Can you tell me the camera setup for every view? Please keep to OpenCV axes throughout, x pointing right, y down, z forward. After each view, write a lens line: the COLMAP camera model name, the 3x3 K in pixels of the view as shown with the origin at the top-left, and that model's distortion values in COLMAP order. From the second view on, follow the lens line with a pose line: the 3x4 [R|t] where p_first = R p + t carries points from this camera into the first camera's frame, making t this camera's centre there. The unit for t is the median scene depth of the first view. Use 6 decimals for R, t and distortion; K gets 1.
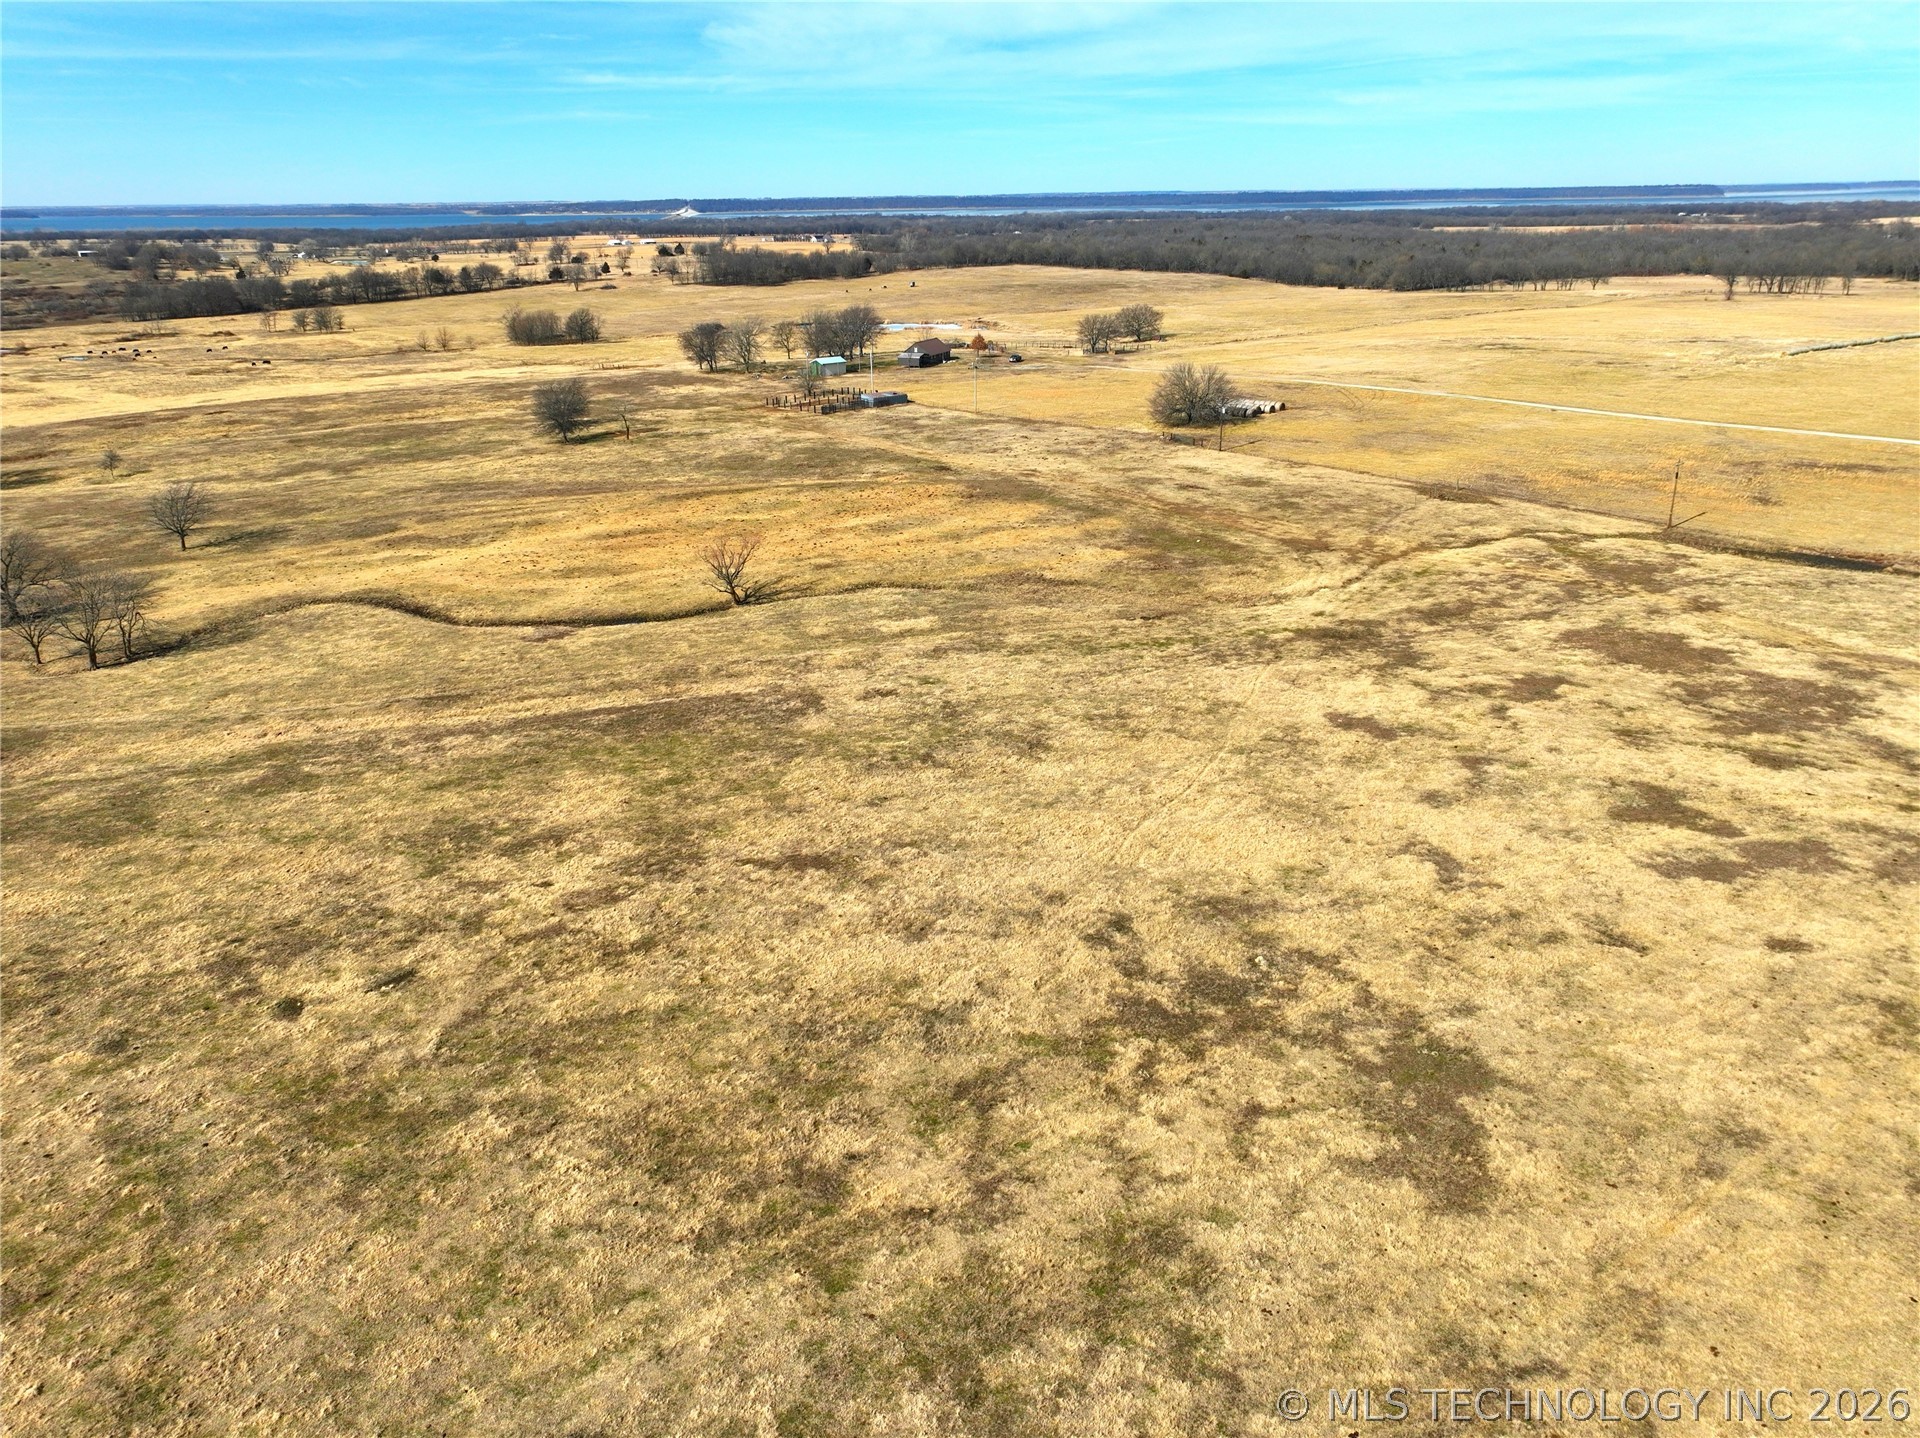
lens RADIAL K [[1346.5, 0, 962.0], [0, 1346.5, 738.5], [0, 0, 1]] dist [-0.003818, 0.022993]
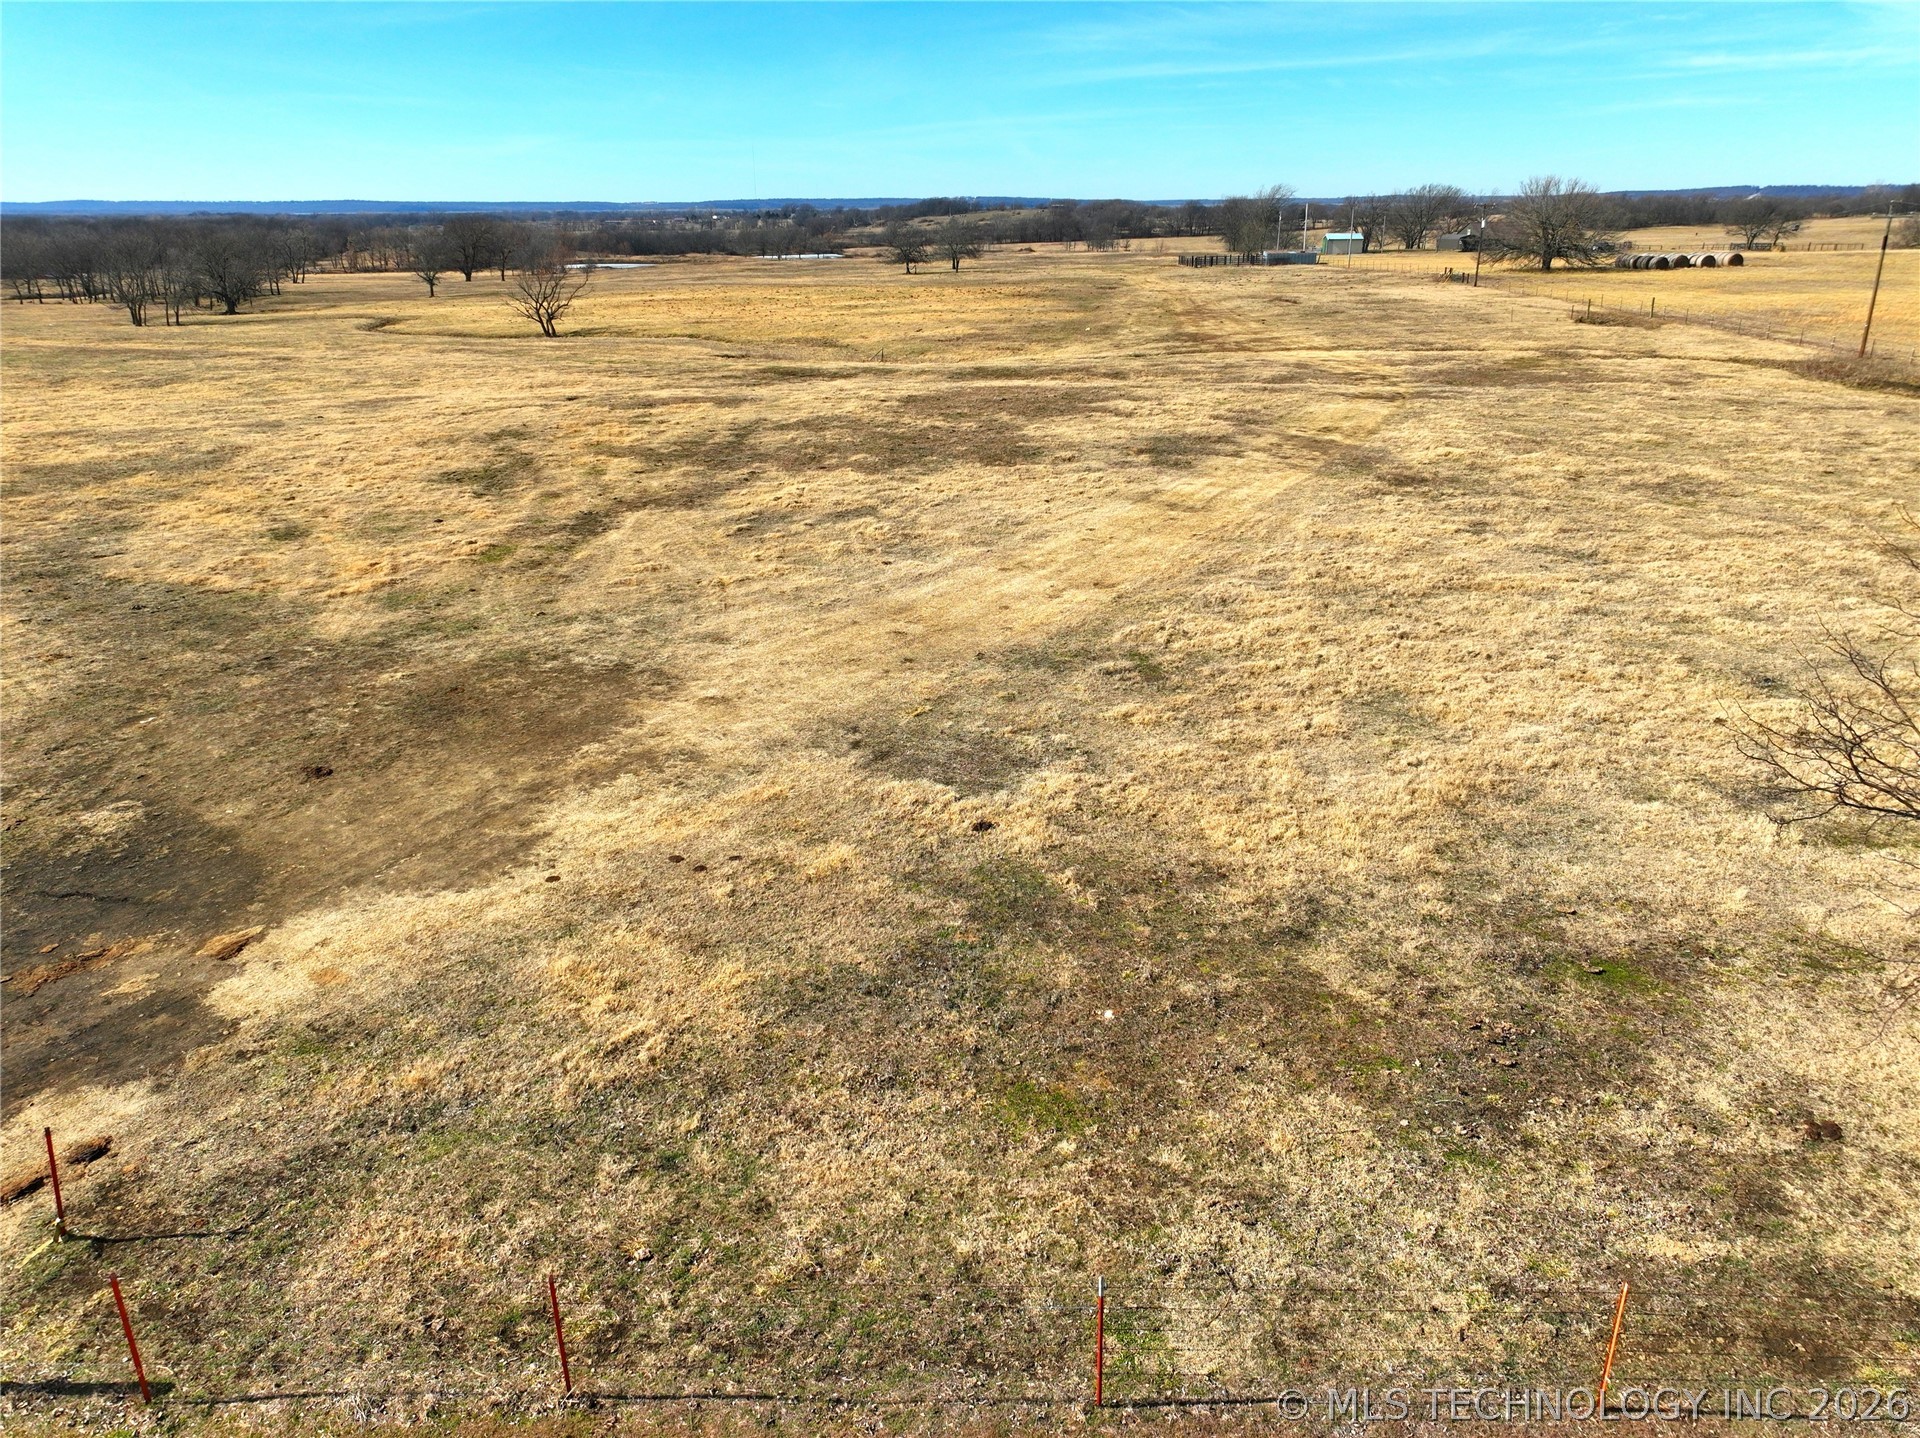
lens RADIAL K [[1346.5, 0, 957.4], [0, 1346.5, 710.5], [0, 0, 1]] dist [-0.003818, 0.022993]
pose [[0.758477, 0.235480, -0.607670, 0.893388], [-0.245353, 0.967012, 0.068488, 0.019817], [0.603751, 0.097147, 0.791231, 0.637637]]
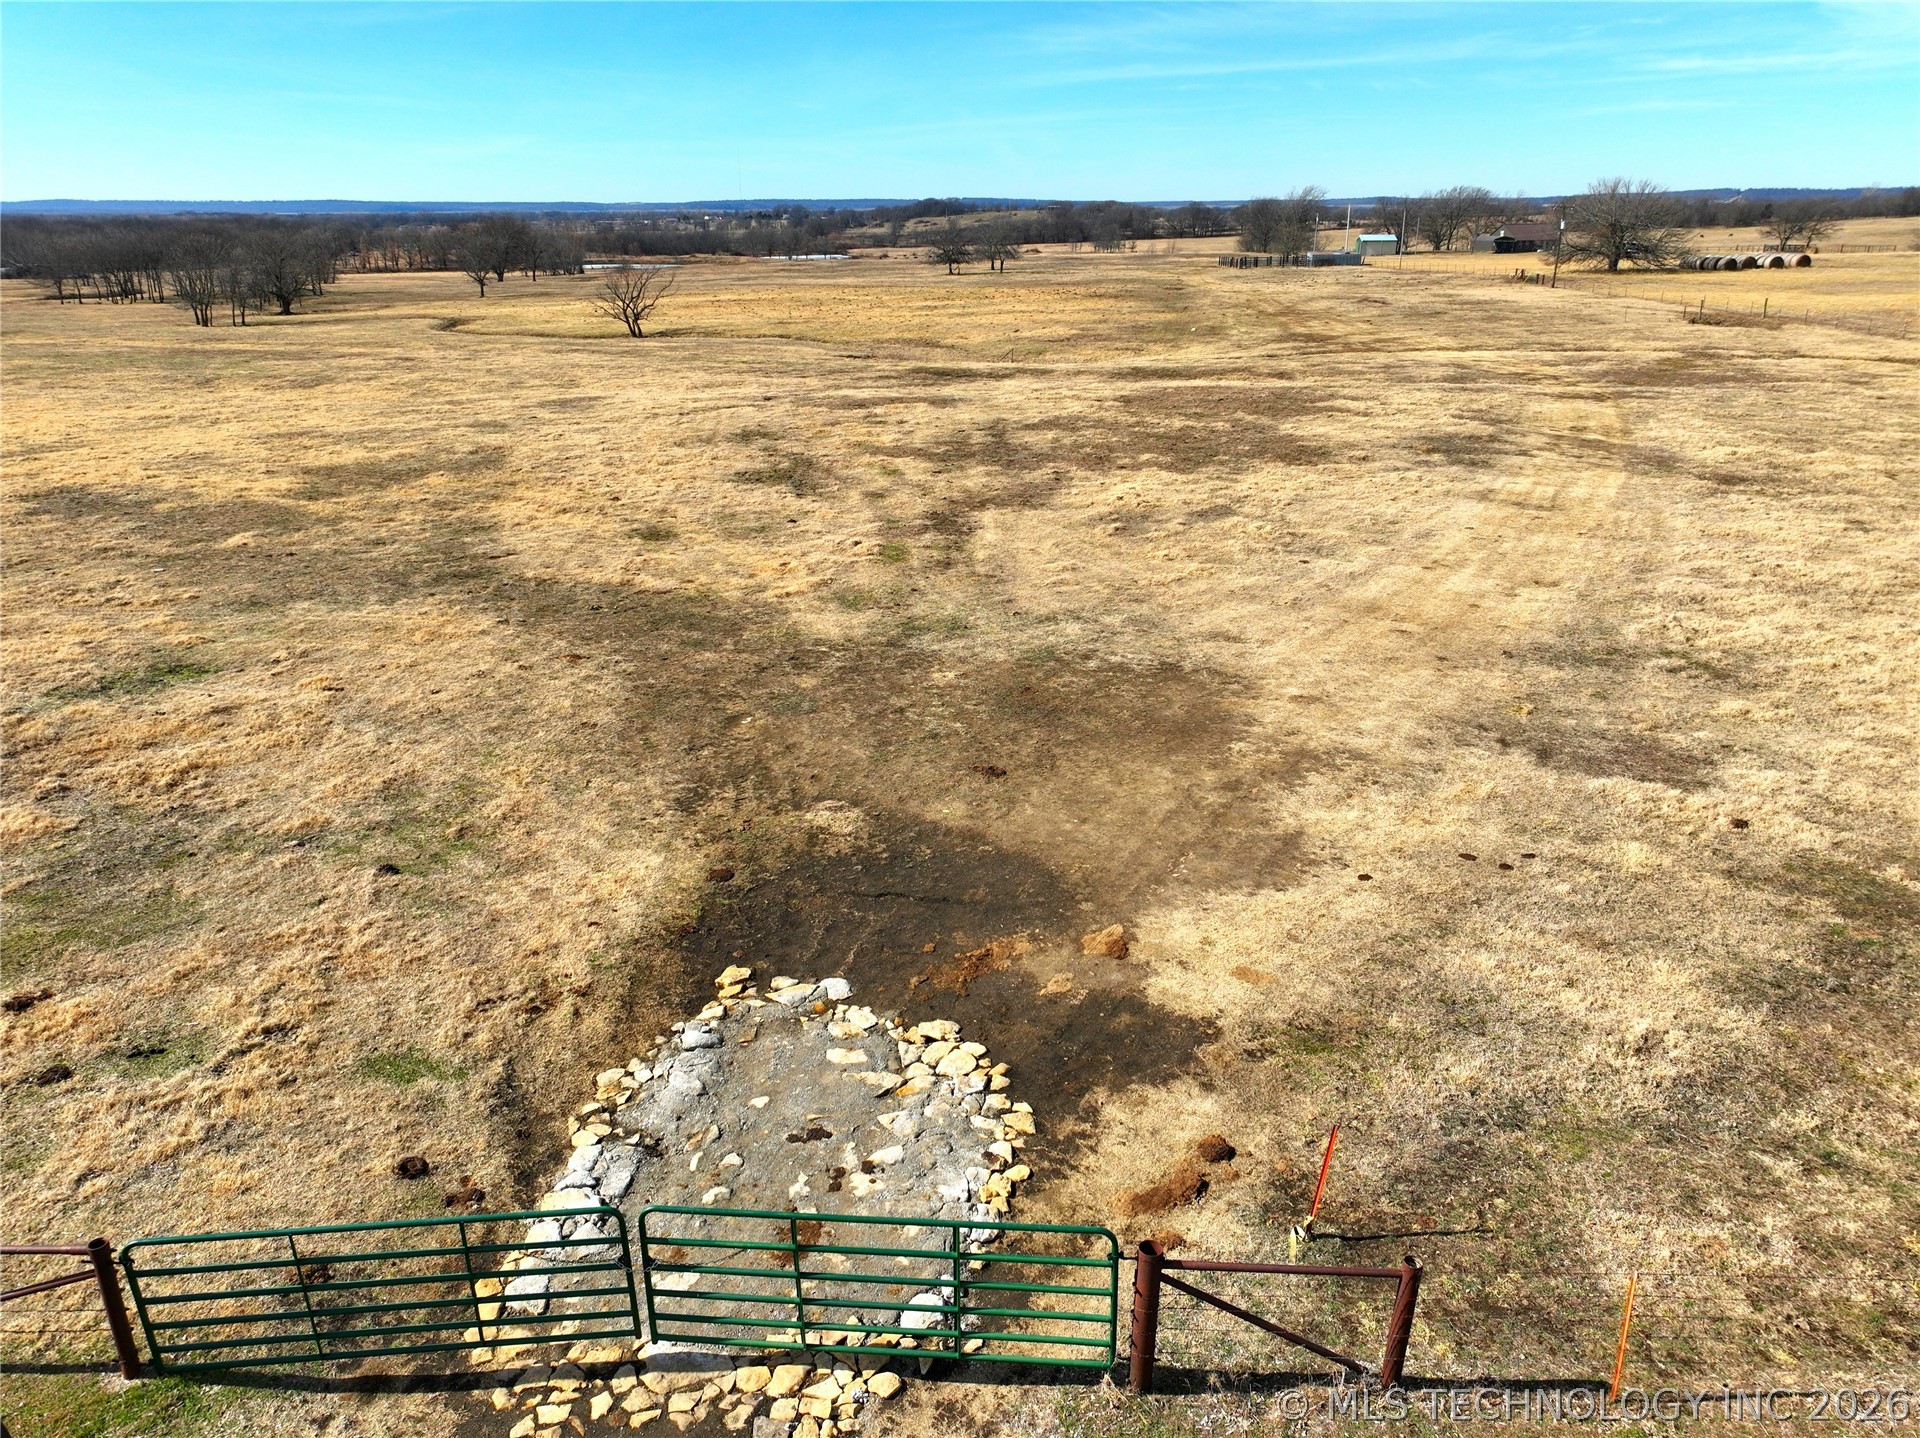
lens RADIAL K [[1346.5, 0, 960.0], [0, 1346.5, 709.6], [0, 0, 1]] dist [-0.003818, 0.022993]
pose [[0.766266, 0.232743, -0.598888, 0.821584], [-0.243630, 0.967730, 0.064364, 0.043118], [0.594542, 0.096587, 0.798242, 0.581492]]
